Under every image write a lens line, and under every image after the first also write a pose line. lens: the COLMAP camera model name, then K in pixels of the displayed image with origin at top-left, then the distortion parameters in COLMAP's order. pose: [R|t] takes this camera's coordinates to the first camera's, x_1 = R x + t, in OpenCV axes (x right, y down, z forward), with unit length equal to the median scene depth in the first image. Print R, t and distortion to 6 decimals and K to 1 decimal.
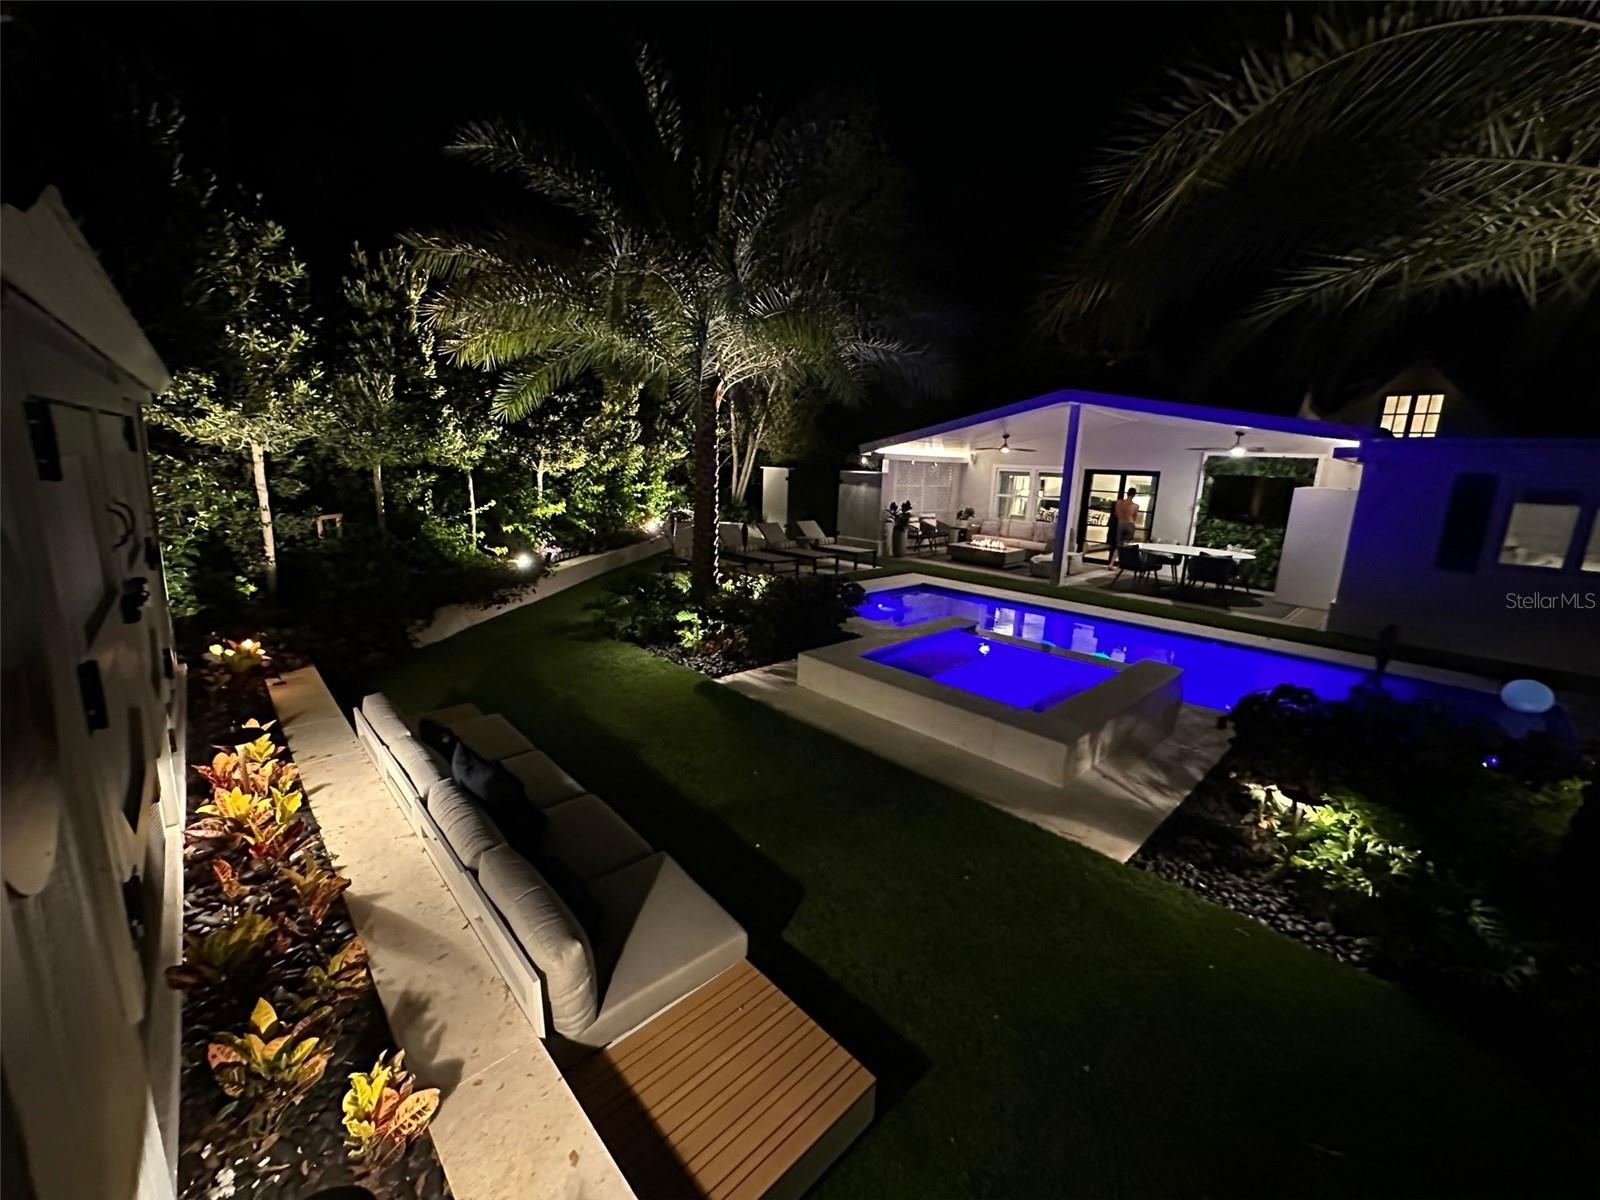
lens RADIAL K [[638.7, 0, 802.9], [0, 638.7, 604.6], [0, 0, 1]] dist [-0.005534, -0.000918]
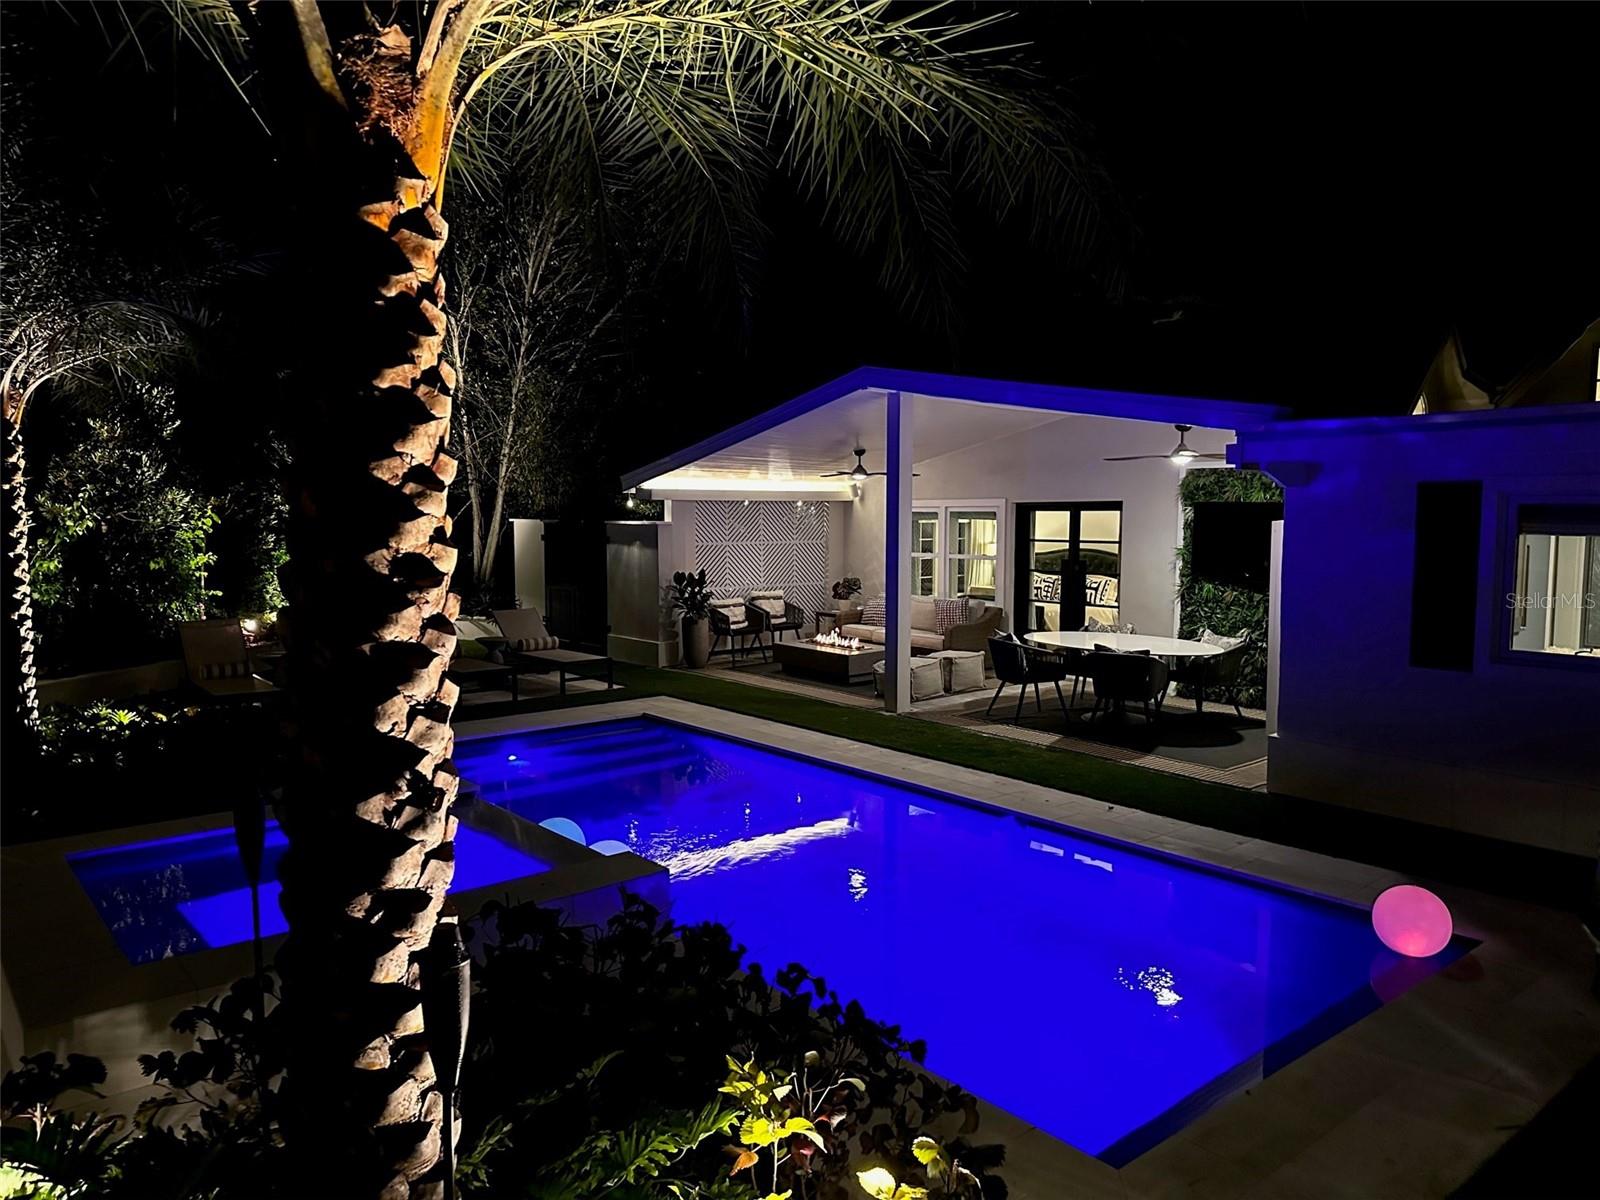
lens RADIAL K [[1119.6, 0, 766.7], [0, 1119.6, 621.8], [0, 0, 1]] dist [0.044880, -0.065739]
pose [[0.994659, -0.026341, -0.099799, 0.317015], [0.014067, 0.992461, -0.121751, 0.007352], [0.102254, 0.119697, 0.987531, 0.020565]]
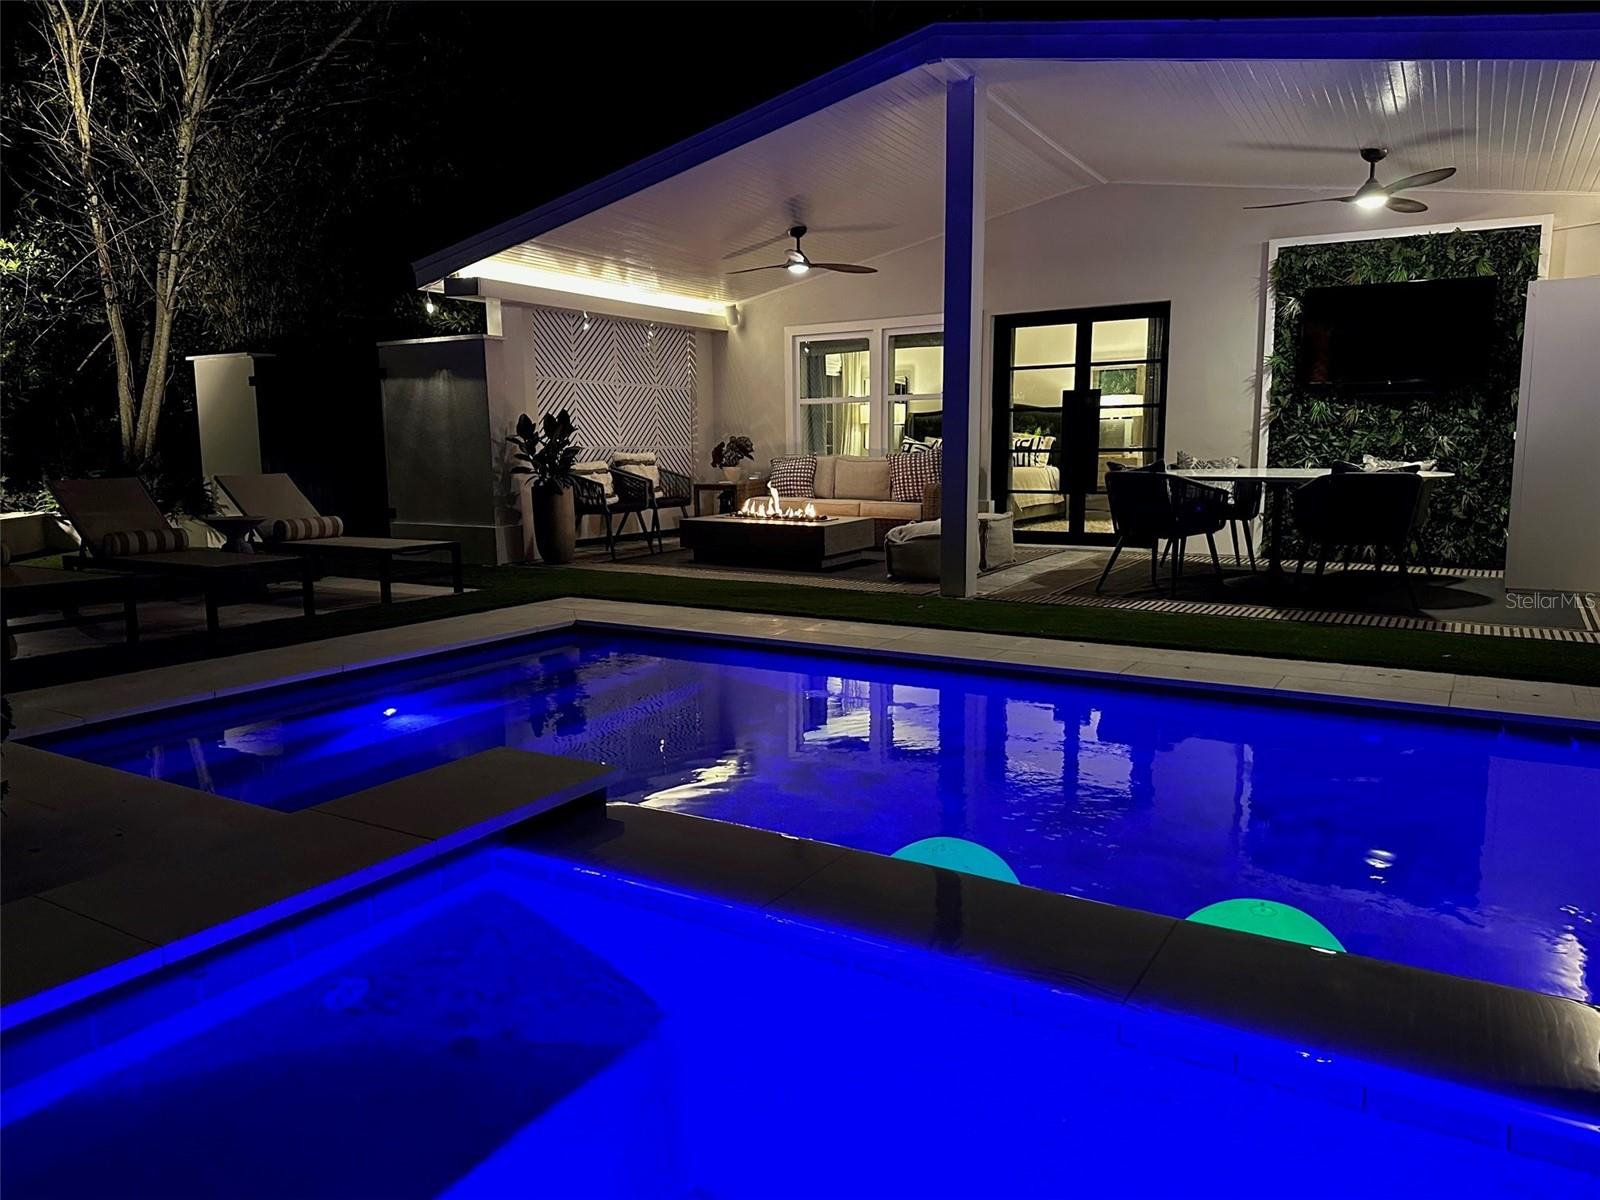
lens RADIAL K [[1119.6, 0, 798.7], [0, 1119.6, 604.9], [0, 0, 1]] dist [0.044880, -0.065739]
pose [[0.967676, -0.081245, 0.238754, 0.131483], [0.097566, 0.993576, -0.057336, 0.001371], [-0.232562, 0.078777, 0.969386, 0.338818]]
